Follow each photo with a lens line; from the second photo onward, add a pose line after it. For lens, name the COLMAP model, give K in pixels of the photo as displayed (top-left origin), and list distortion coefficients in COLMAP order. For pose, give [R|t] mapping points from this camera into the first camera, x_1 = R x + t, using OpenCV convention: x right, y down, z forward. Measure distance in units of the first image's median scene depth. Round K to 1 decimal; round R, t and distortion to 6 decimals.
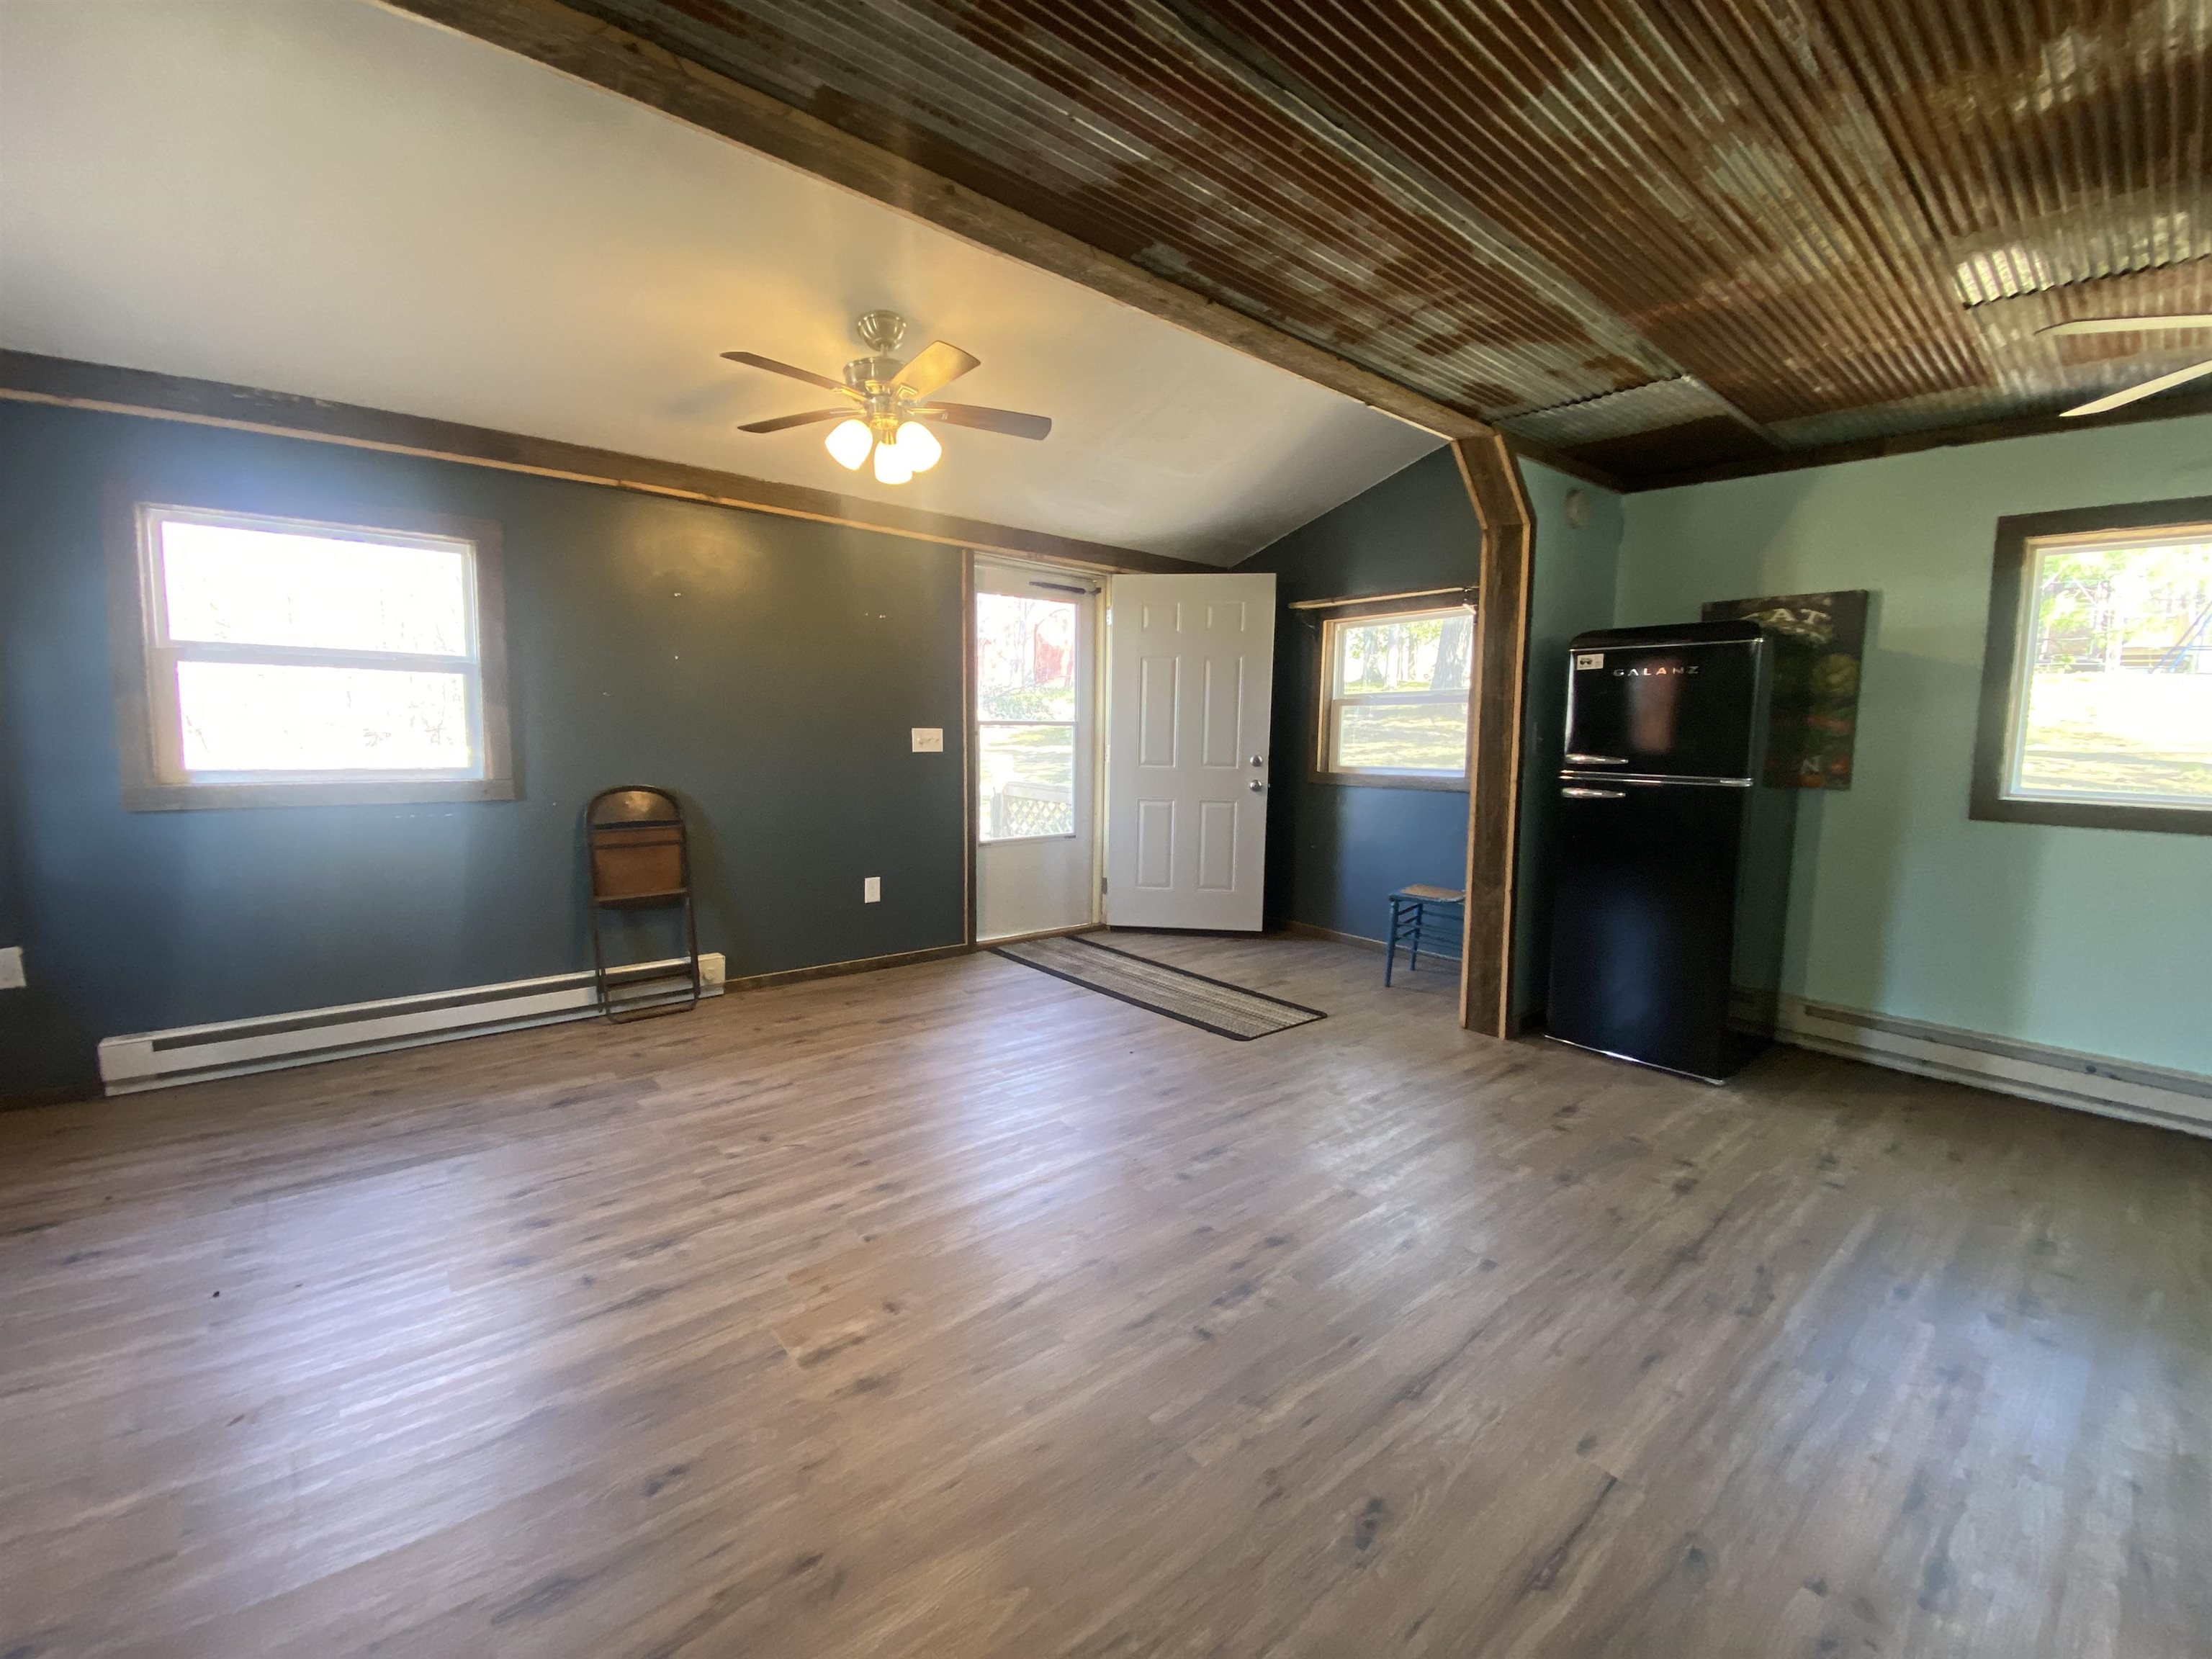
lens RADIAL K [[891.8, 0, 1097.2], [0, 891.8, 825.9], [0, 0, 1]] dist [0.051882, -0.036795]
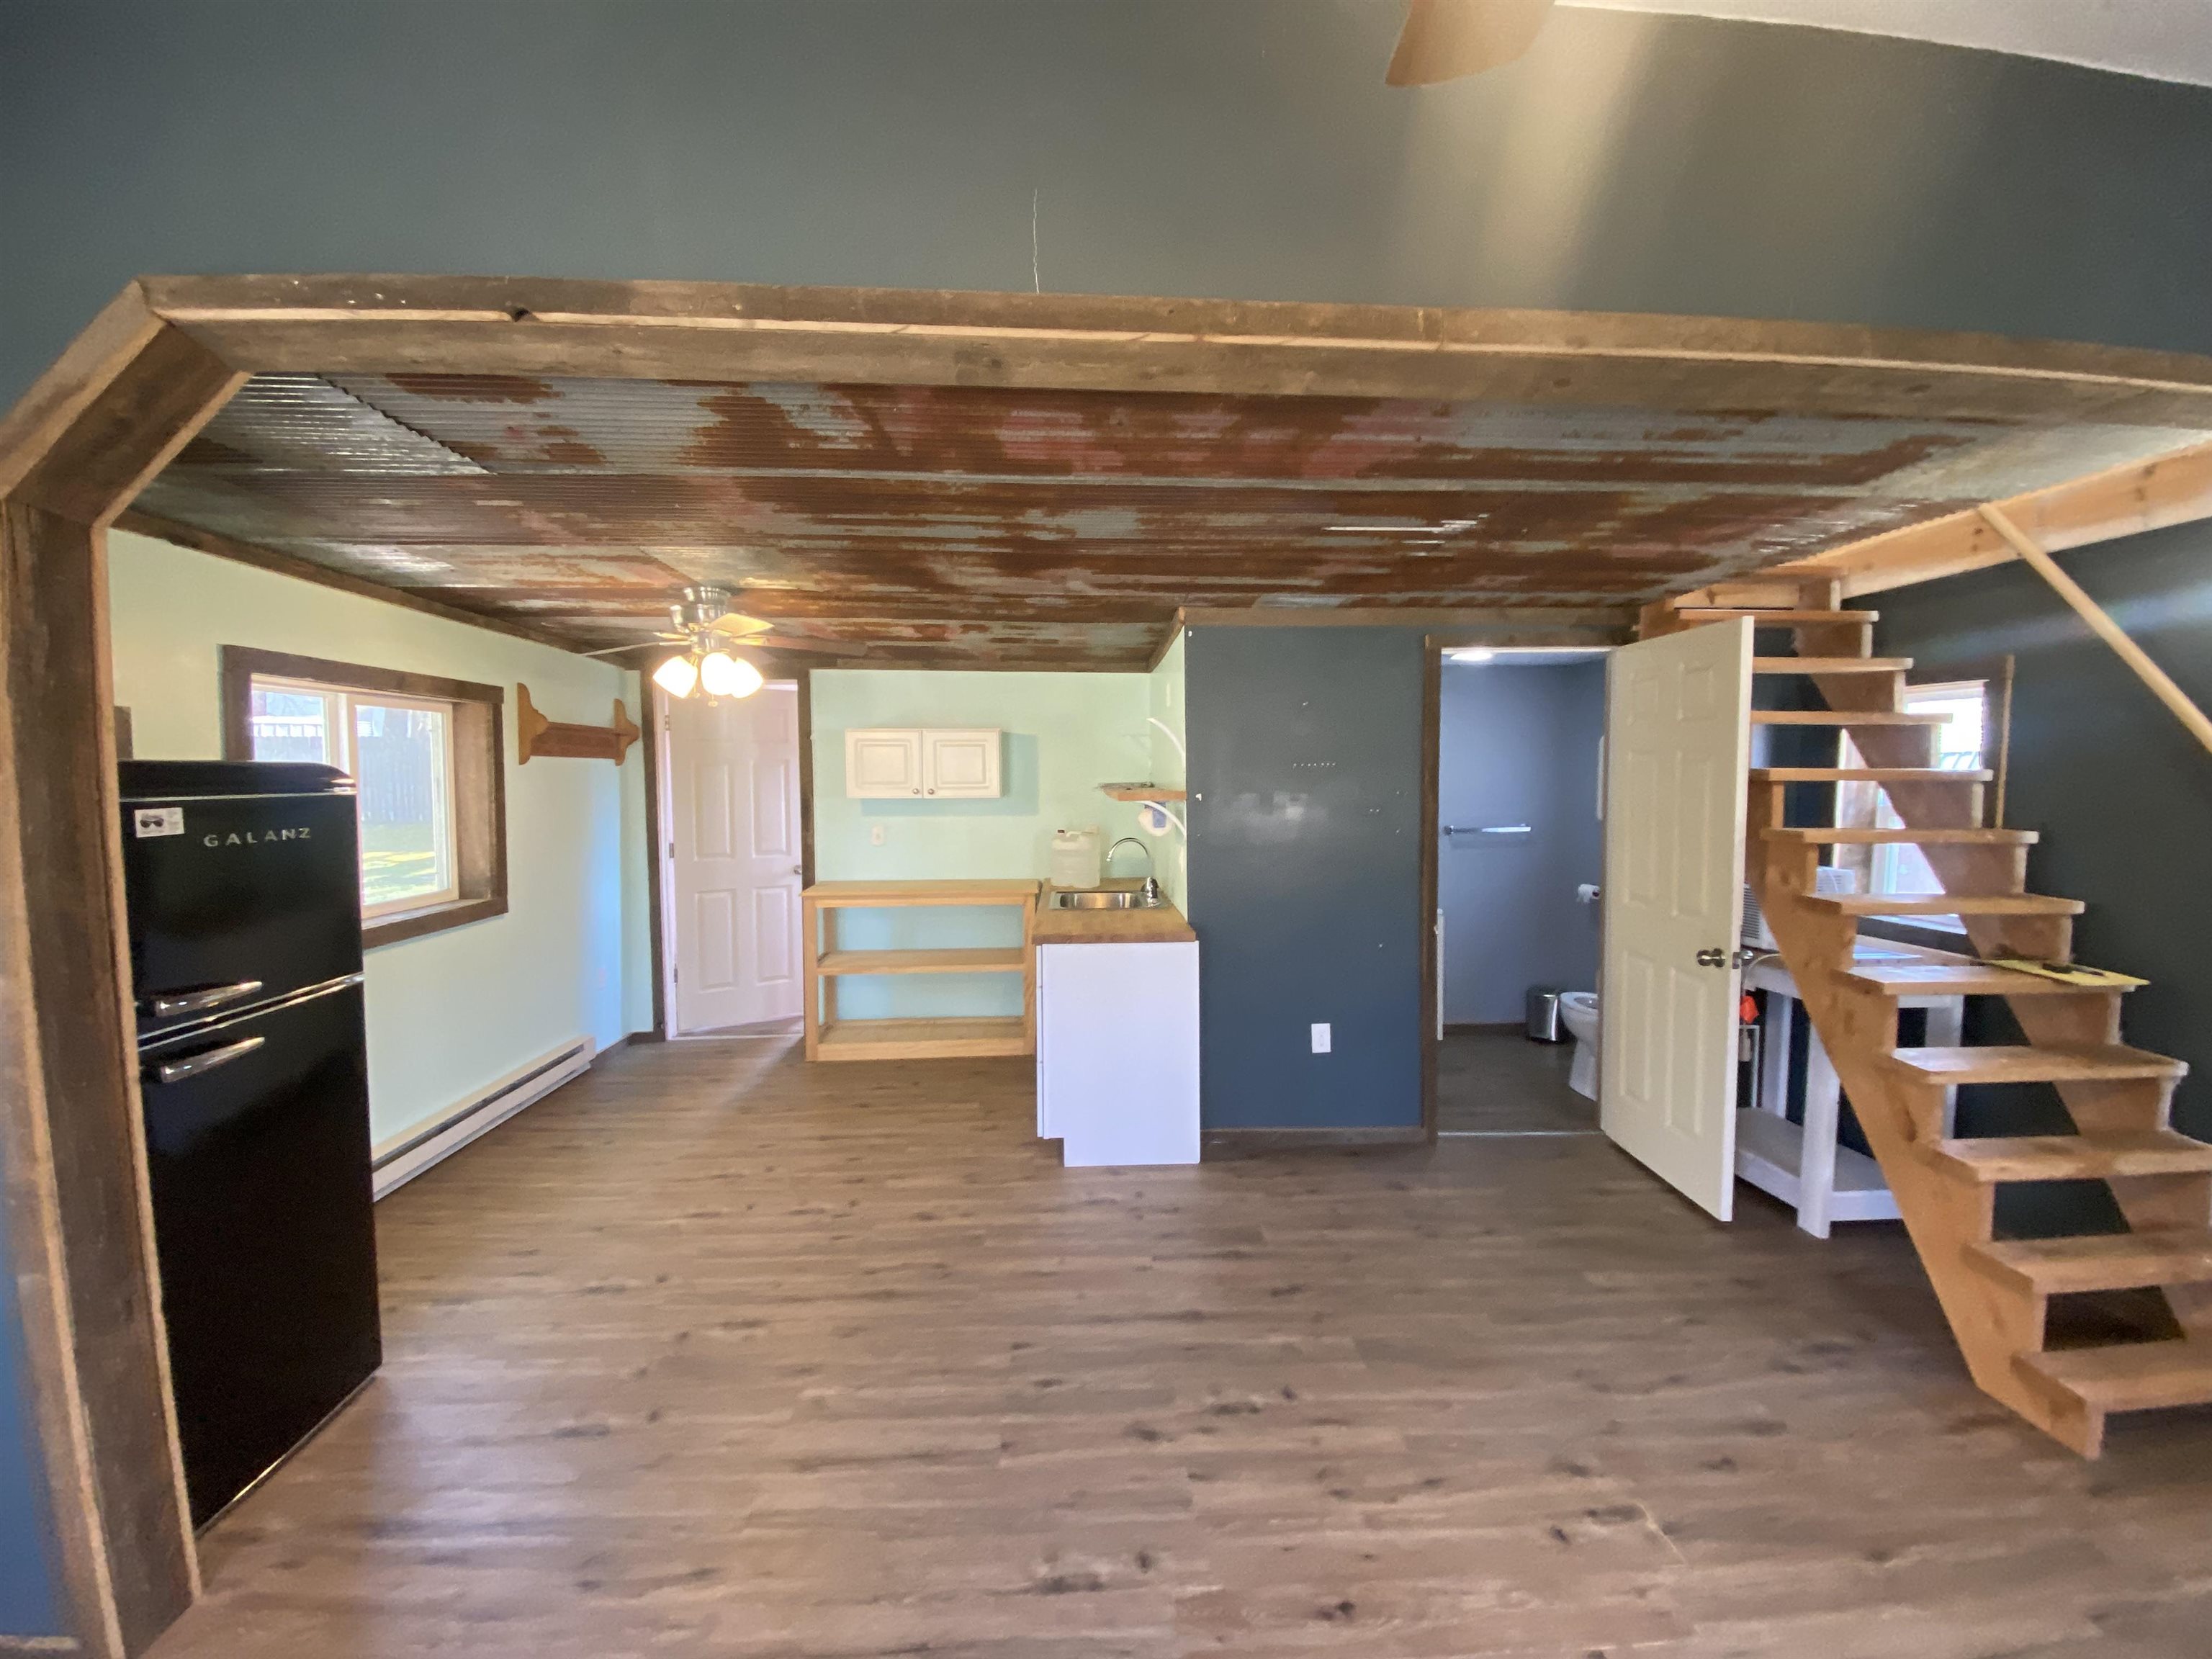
lens RADIAL K [[899.3, 0, 1098.3], [0, 899.3, 829.1], [0, 0, 1]] dist [0.033269, -0.026832]
pose [[-0.800751, -0.053788, 0.596578, -0.227368], [0.049502, 0.986611, 0.155397, -0.255498], [-0.596949, 0.153966, -0.787367, 1.199391]]
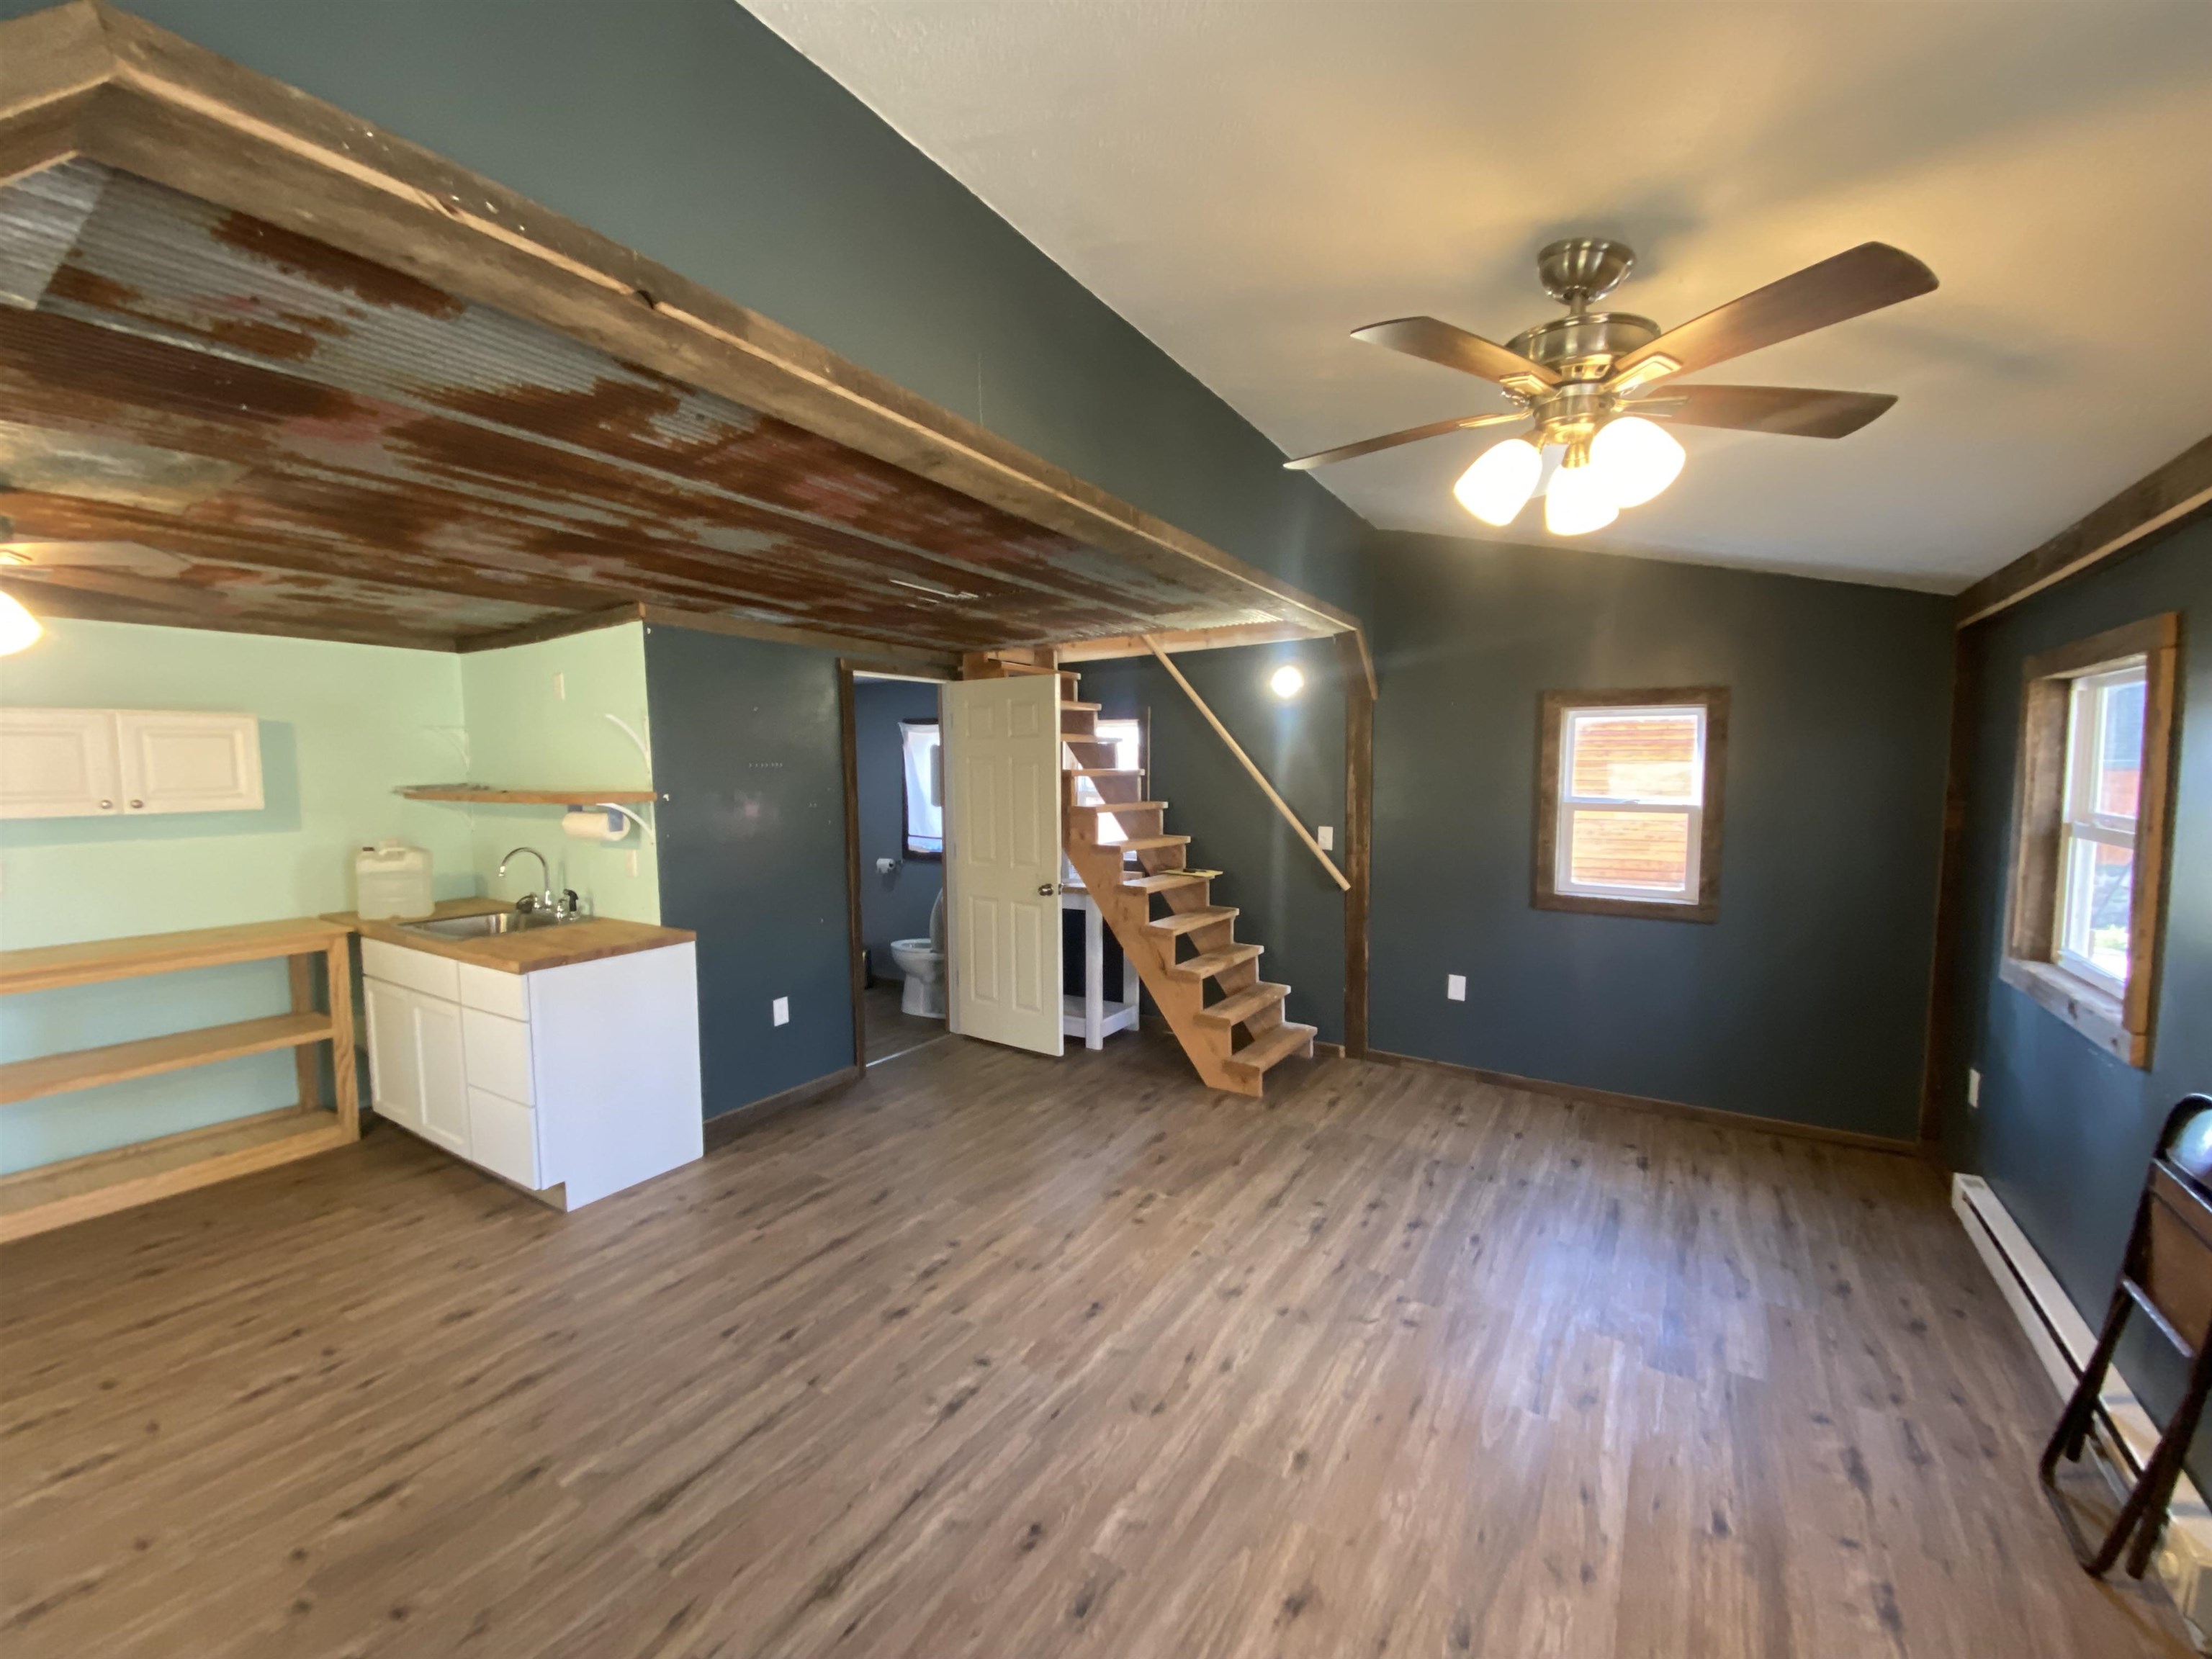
lens RADIAL K [[891.8, 0, 1097.2], [0, 891.8, 825.9], [0, 0, 1]] dist [0.051882, -0.036795]
pose [[-0.951781, 0.008537, -0.306661, 0.218190], [-0.042291, 0.986418, 0.158718, -0.283405], [0.303851, 0.164034, -0.938492, 1.483356]]
